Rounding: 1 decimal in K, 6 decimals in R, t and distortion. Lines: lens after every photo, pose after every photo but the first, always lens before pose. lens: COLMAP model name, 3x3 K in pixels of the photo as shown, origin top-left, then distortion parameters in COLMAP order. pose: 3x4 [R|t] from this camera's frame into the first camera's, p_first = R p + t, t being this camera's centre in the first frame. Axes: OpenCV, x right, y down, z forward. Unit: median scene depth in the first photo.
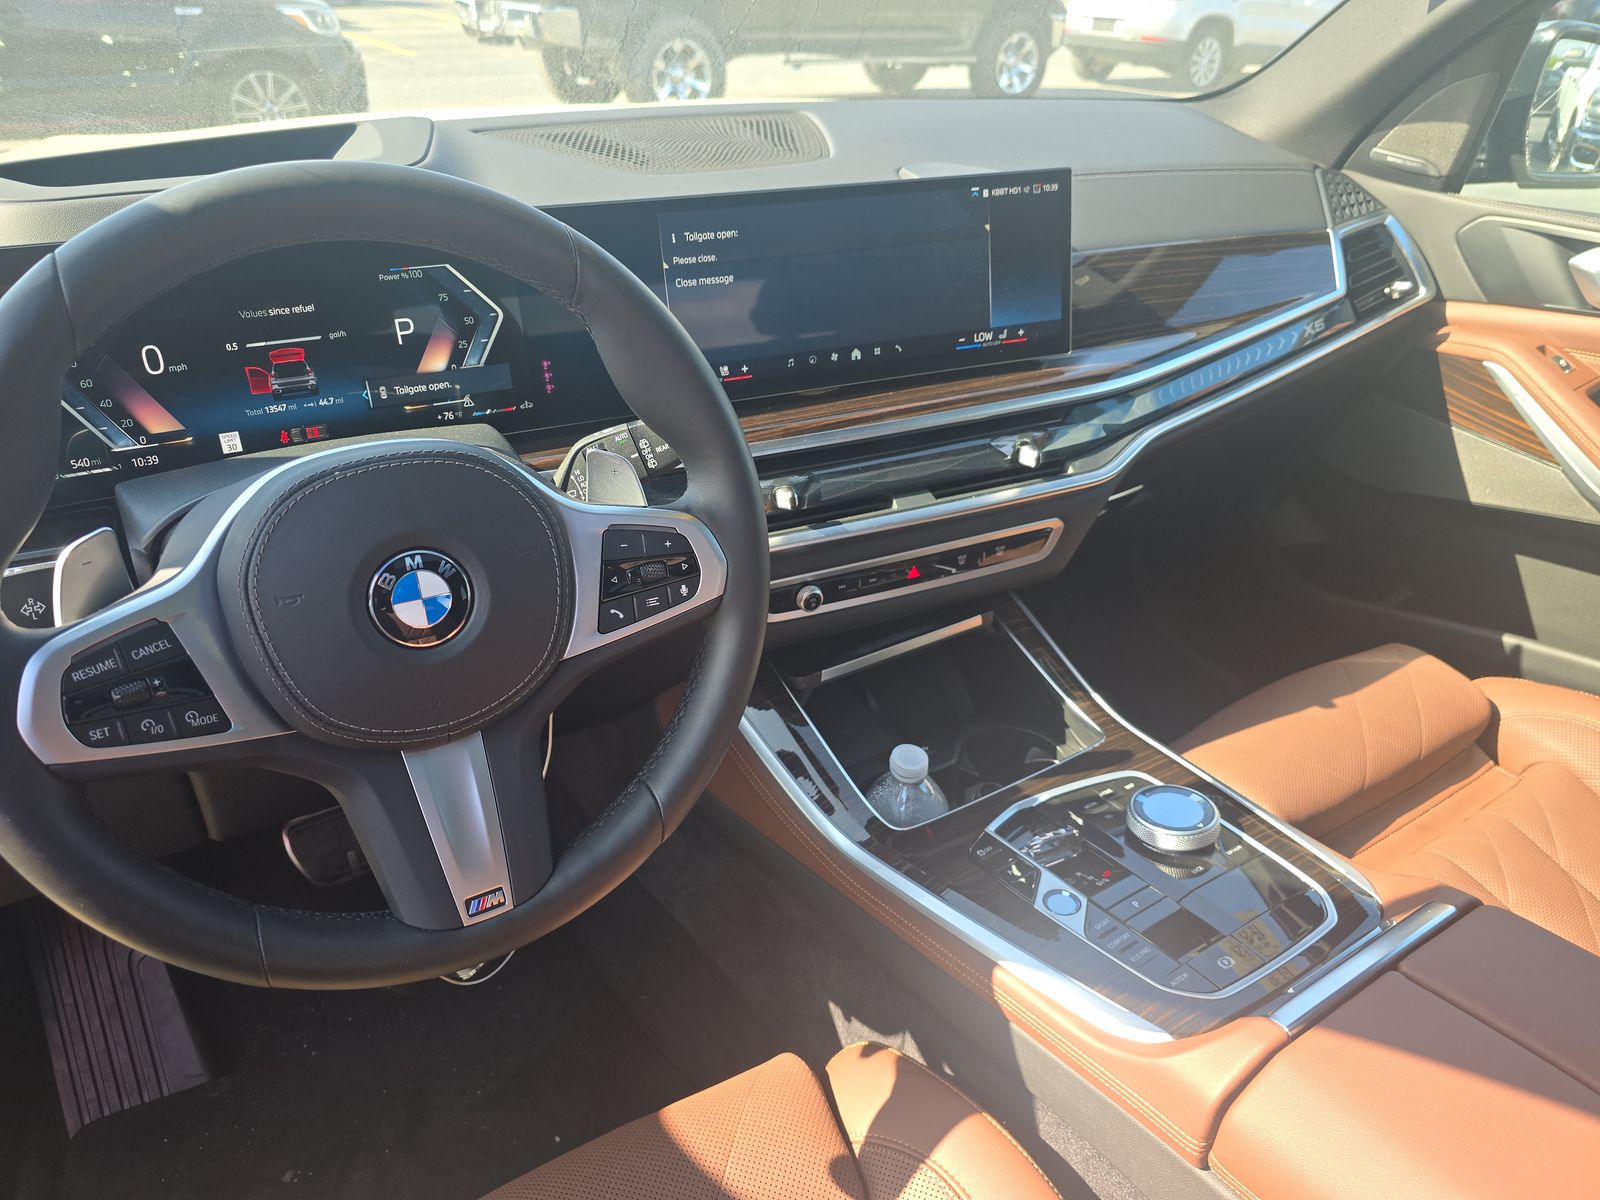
lens RADIAL K [[1104.7, 0, 805.1], [0, 1104.7, 593.6], [0, 0, 1]] dist [0.071271, -0.079345]
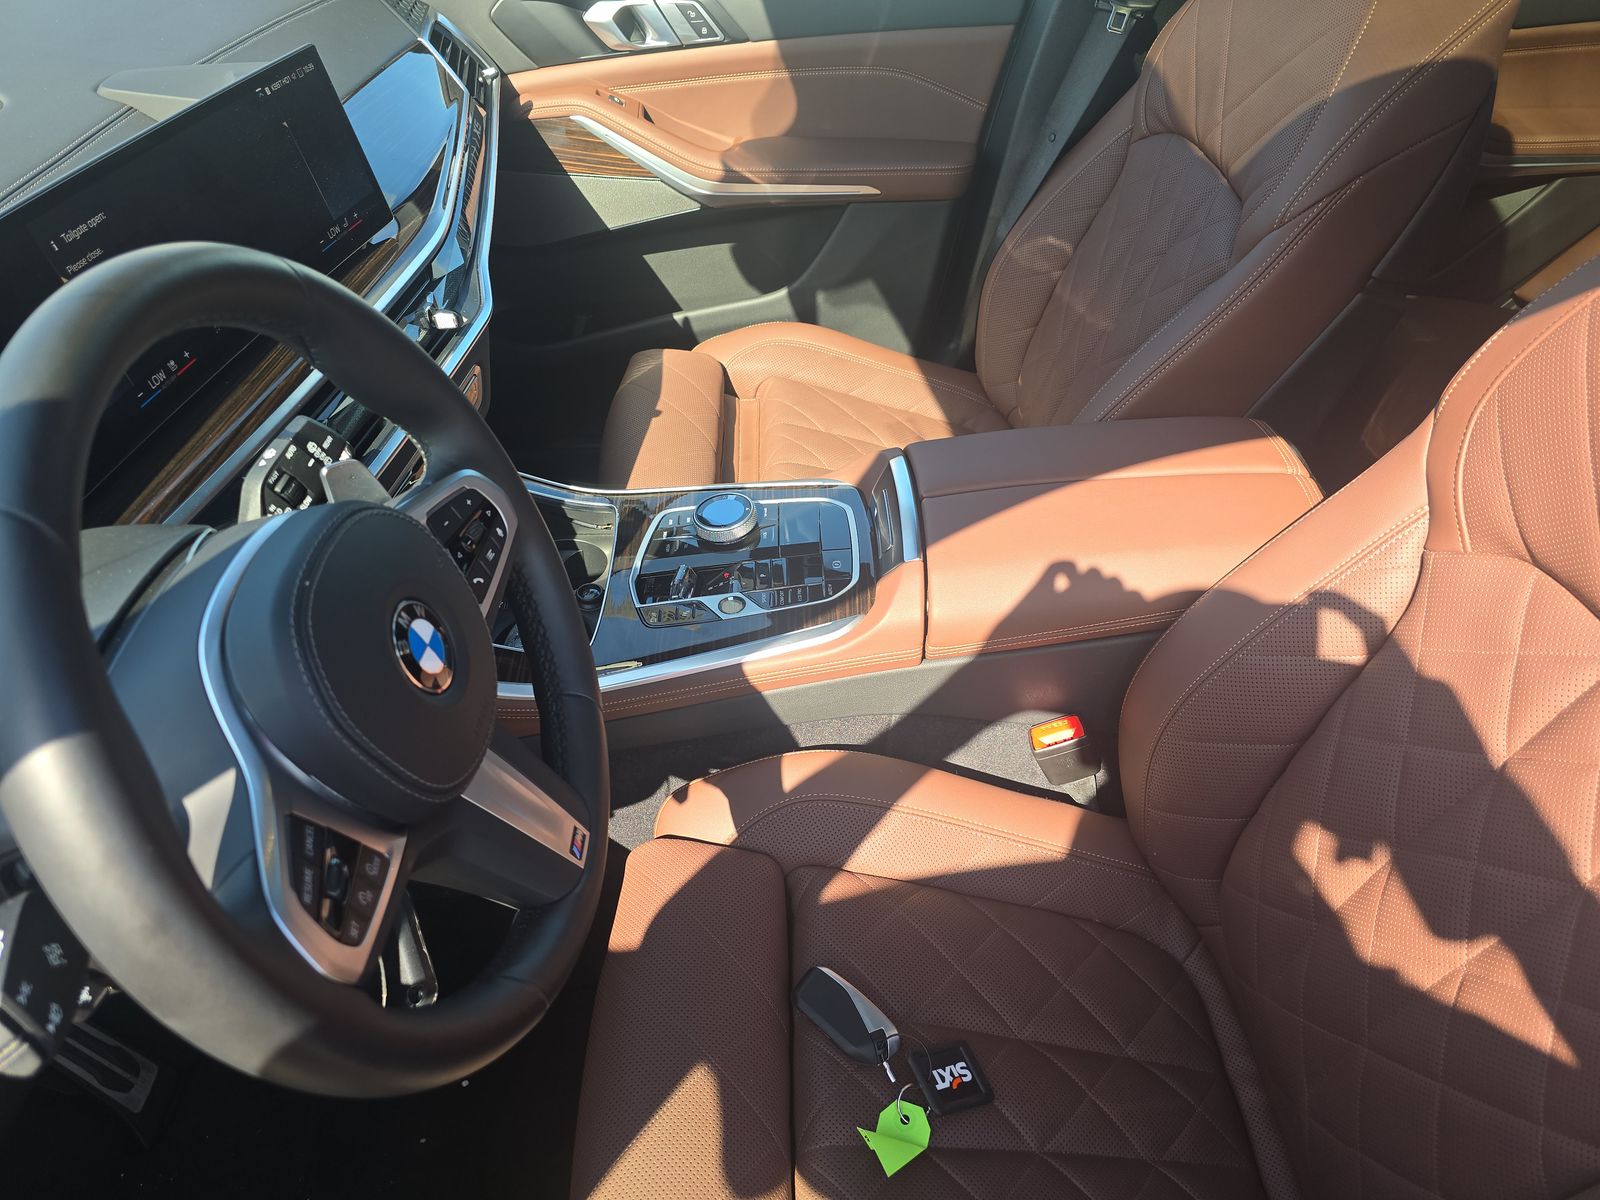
lens RADIAL K [[1104.7, 0, 805.1], [0, 1104.7, 593.6], [0, 0, 1]] dist [0.071271, -0.079345]
pose [[0.518422, -0.564271, 0.642525, -0.596955], [0.437868, 0.820570, 0.367338, -0.193055], [-0.734514, 0.090905, 0.672477, 0.043140]]
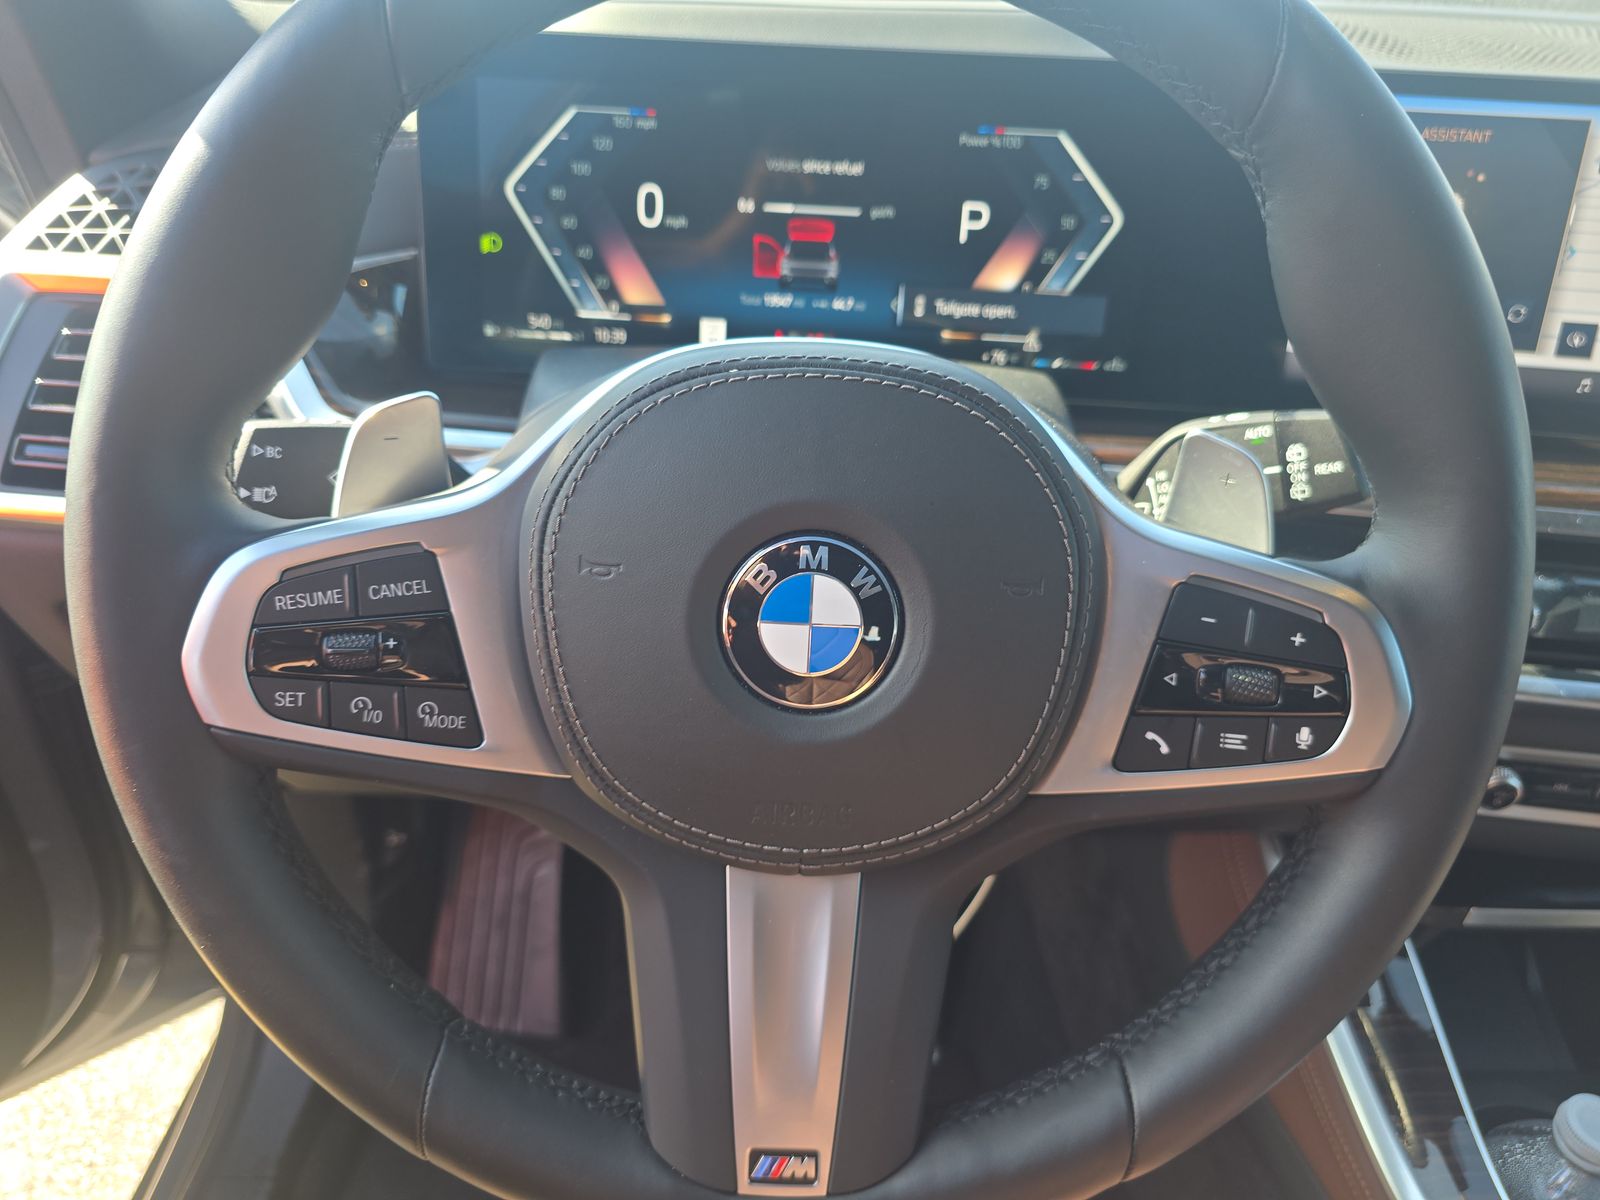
lens RADIAL K [[1104.7, 0, 805.1], [0, 1104.7, 593.6], [0, 0, 1]] dist [0.071271, -0.079345]
pose [[0.854184, 0.267878, -0.445658, -0.082138], [-0.266309, 0.961520, 0.067525, -0.034300], [0.446597, 0.061004, 0.892653, 0.385793]]
